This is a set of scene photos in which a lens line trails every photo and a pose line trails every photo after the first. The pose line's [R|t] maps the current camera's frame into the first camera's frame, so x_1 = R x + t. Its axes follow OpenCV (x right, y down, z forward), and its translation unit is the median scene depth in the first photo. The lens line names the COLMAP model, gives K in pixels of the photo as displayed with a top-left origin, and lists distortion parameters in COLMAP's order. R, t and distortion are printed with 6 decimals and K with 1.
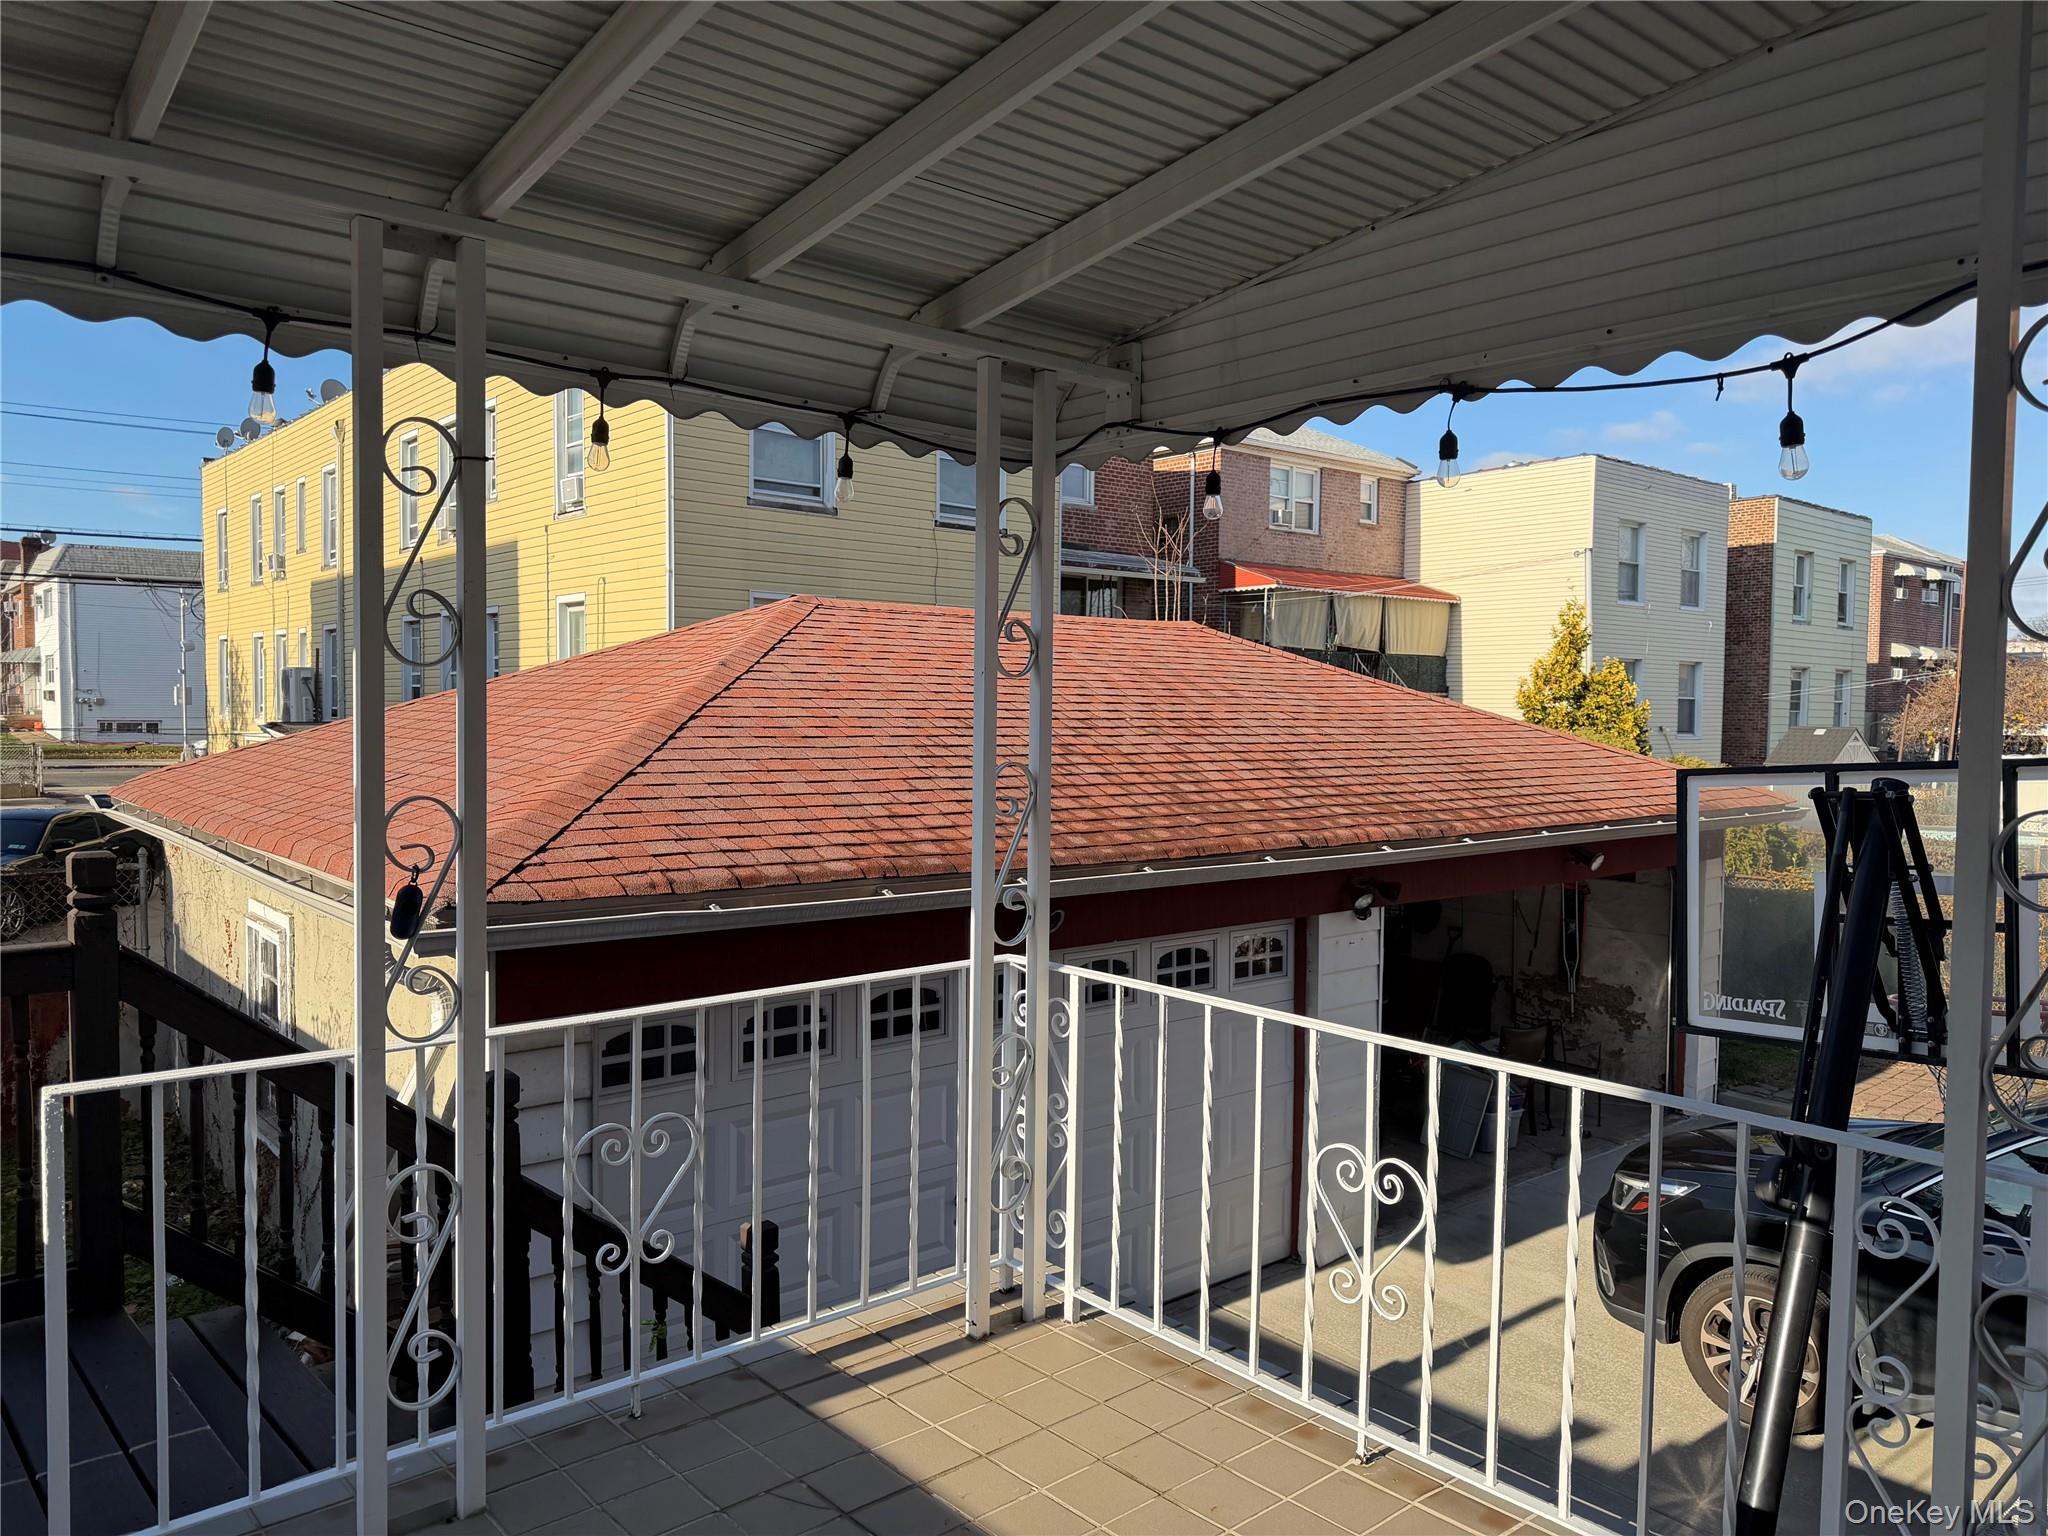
lens RADIAL K [[1434.8, 0, 1019.8], [0, 1434.8, 775.2], [0, 0, 1]] dist [0.005490, -0.001882]
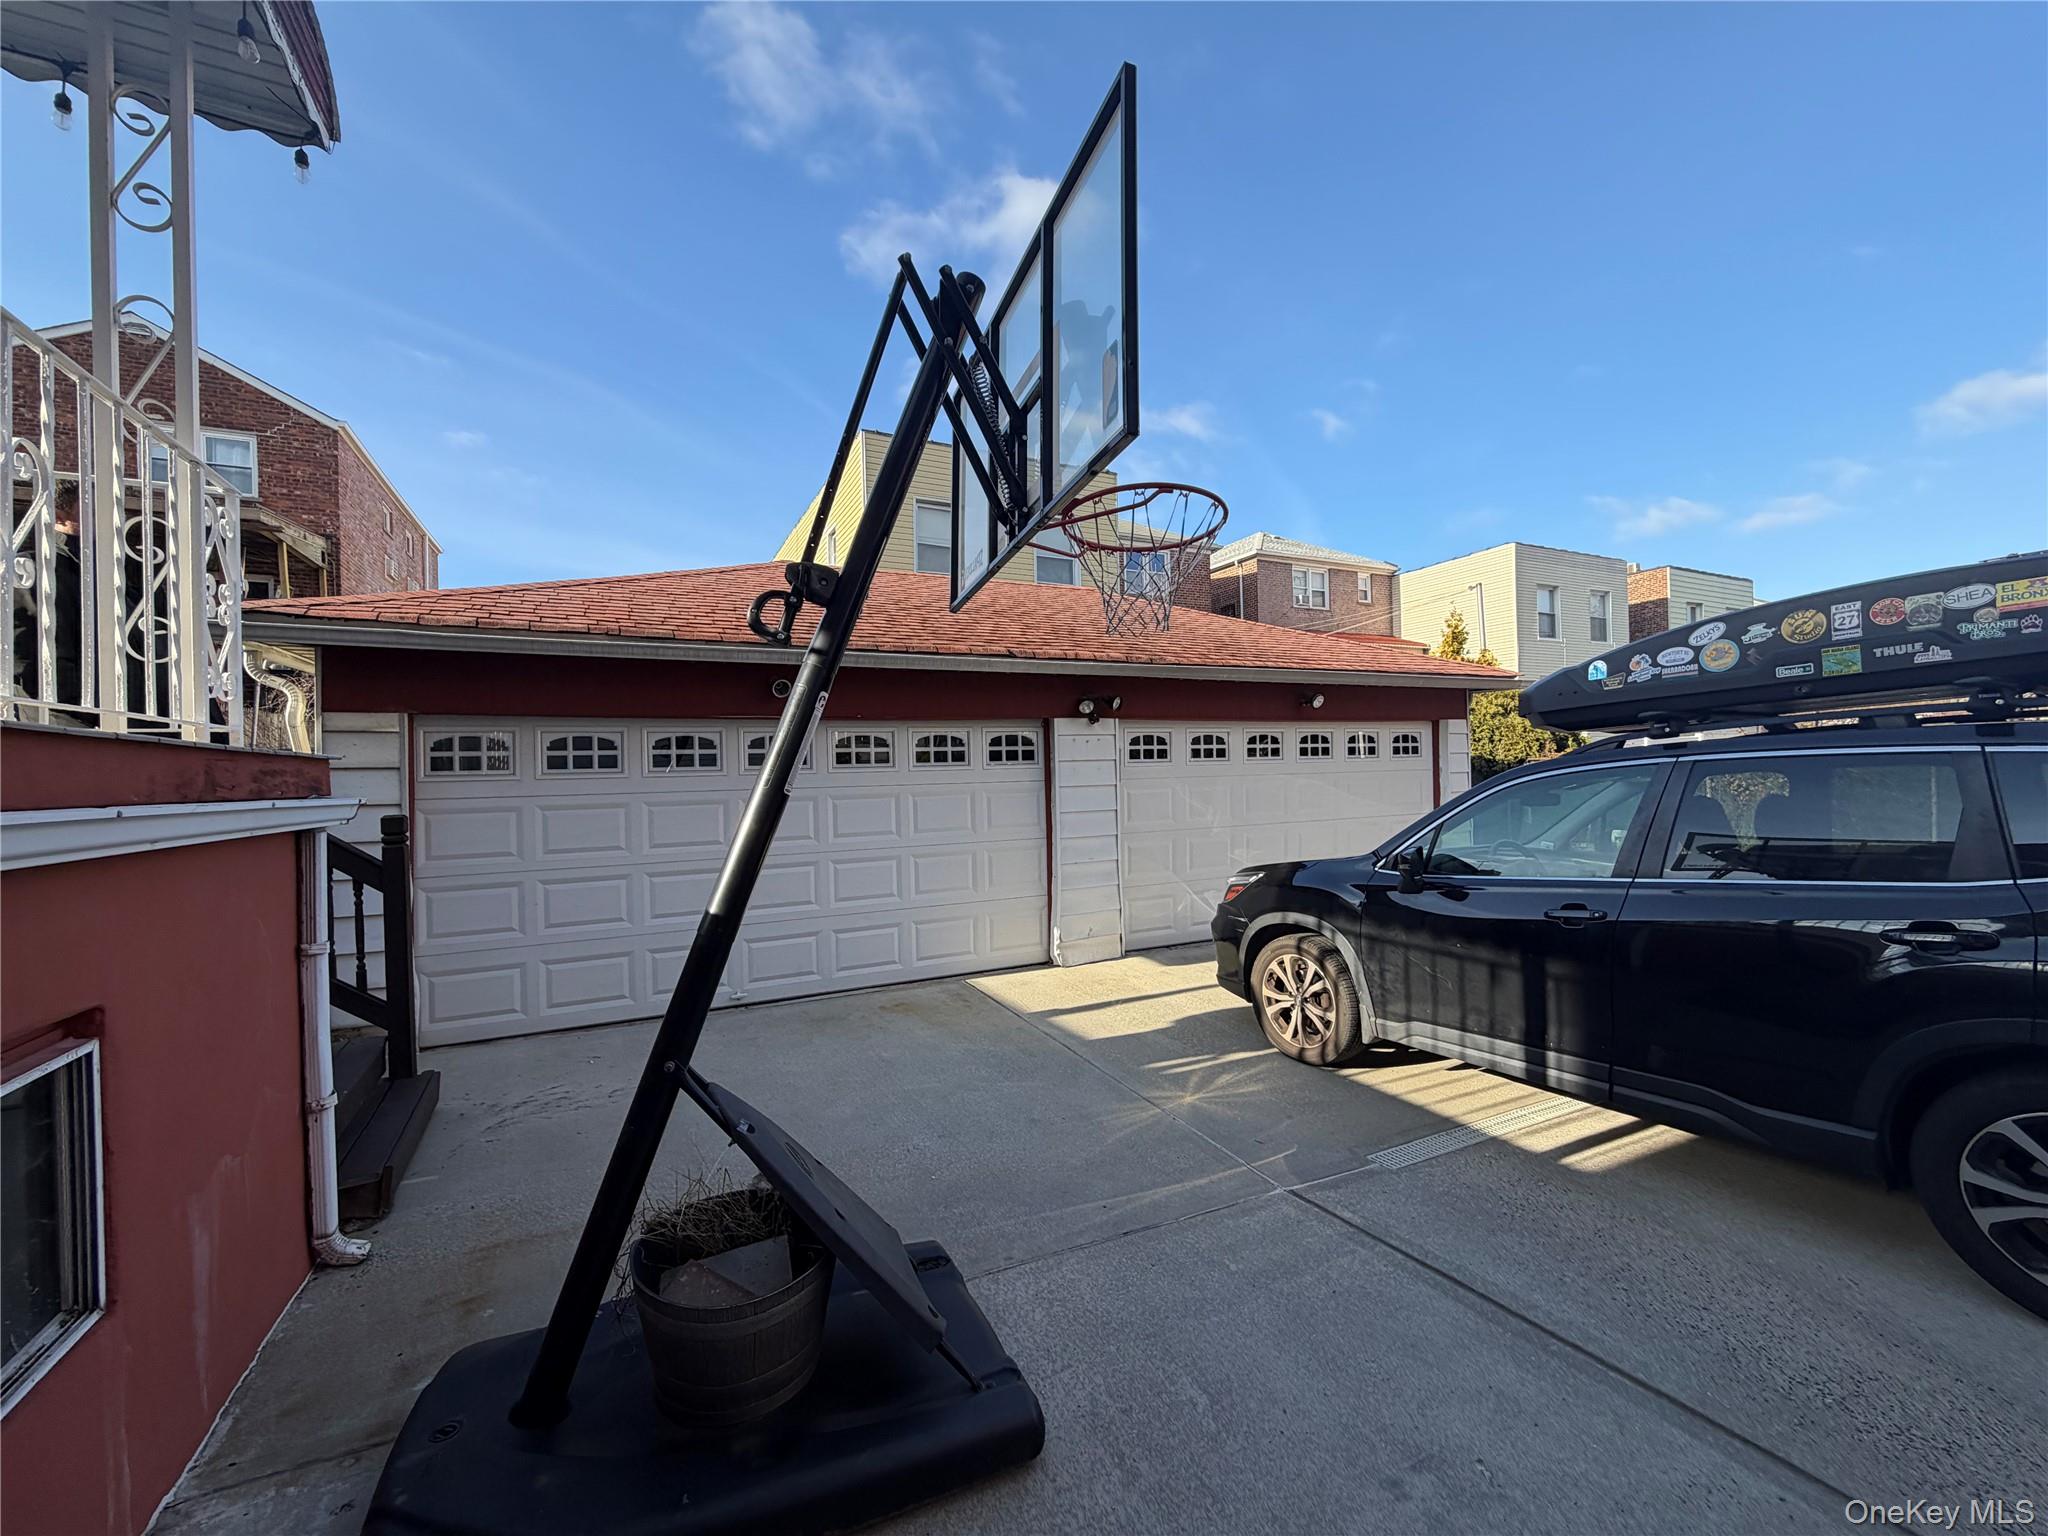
lens RADIAL K [[815.0, 0, 1027.7], [0, 815.0, 769.8], [0, 0, 1]] dist [0.001004, 0.000176]
pose [[0.972594, -0.036435, -0.229637, 0.086619], [0.026632, 0.998603, -0.045644, 0.043589], [0.230979, 0.038278, 0.972206, 0.048549]]
